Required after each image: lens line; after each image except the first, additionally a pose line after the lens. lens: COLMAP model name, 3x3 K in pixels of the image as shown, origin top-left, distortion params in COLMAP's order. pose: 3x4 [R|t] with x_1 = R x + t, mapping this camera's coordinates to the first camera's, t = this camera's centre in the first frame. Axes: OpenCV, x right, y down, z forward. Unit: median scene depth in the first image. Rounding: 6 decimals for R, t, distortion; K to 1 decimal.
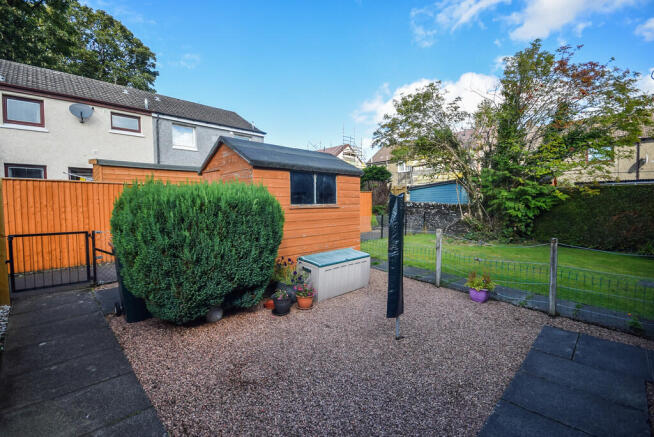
lens RADIAL K [[285.9, 0, 318.9], [0, 285.9, 218.9], [0, 0, 1]] dist [-0.018706, -0.000138]
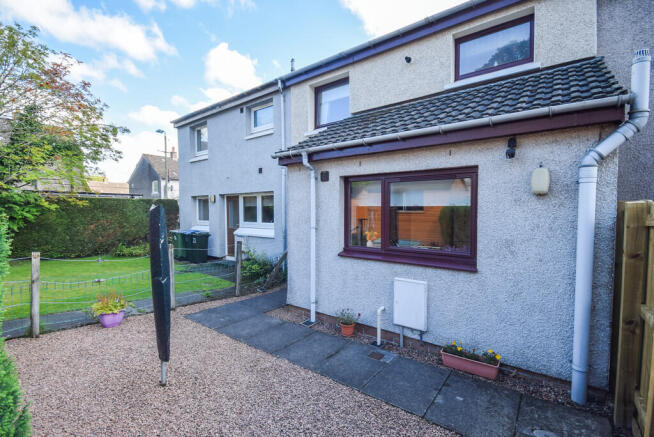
lens RADIAL K [[302.7, 0, 314.0], [0, 302.7, 219.5], [0, 0, 1]] dist [0.002543, -0.006714]
pose [[-0.129354, -0.021629, 0.991363, -0.605179], [0.048194, 0.998443, 0.028072, -0.052068], [-0.990427, 0.051409, -0.128110, 0.641765]]
